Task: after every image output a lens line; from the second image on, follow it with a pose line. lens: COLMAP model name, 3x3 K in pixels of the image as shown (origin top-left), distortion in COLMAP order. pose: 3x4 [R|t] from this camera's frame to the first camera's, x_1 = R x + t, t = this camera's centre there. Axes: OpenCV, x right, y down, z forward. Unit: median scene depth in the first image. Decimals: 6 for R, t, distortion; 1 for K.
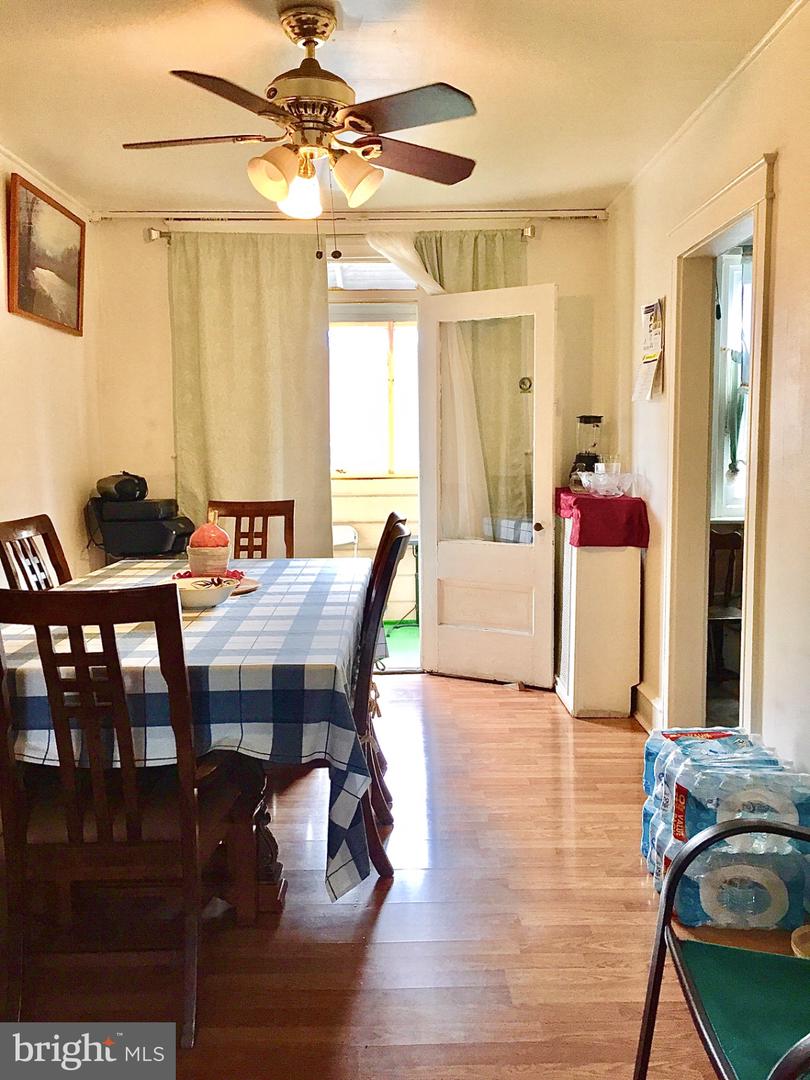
lens RADIAL K [[930.8, 0, 405.1], [0, 930.8, 535.9], [0, 0, 1]] dist [0.029576, -0.024169]
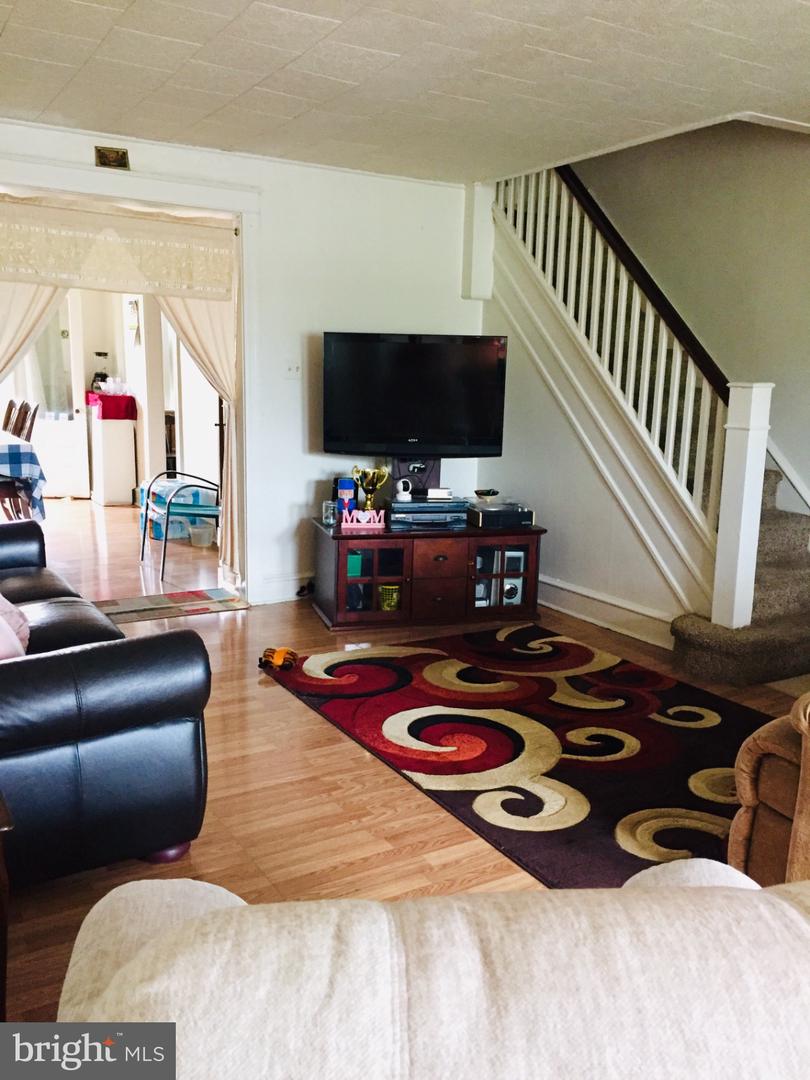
lens RADIAL K [[930.8, 0, 404.0], [0, 930.8, 547.1], [0, 0, 1]] dist [0.029576, -0.024169]
pose [[0.859126, -0.072551, 0.506595, -0.282006], [0.024974, 0.994664, 0.100096, 0.095733], [-0.511154, -0.073344, 0.856354, -1.032465]]
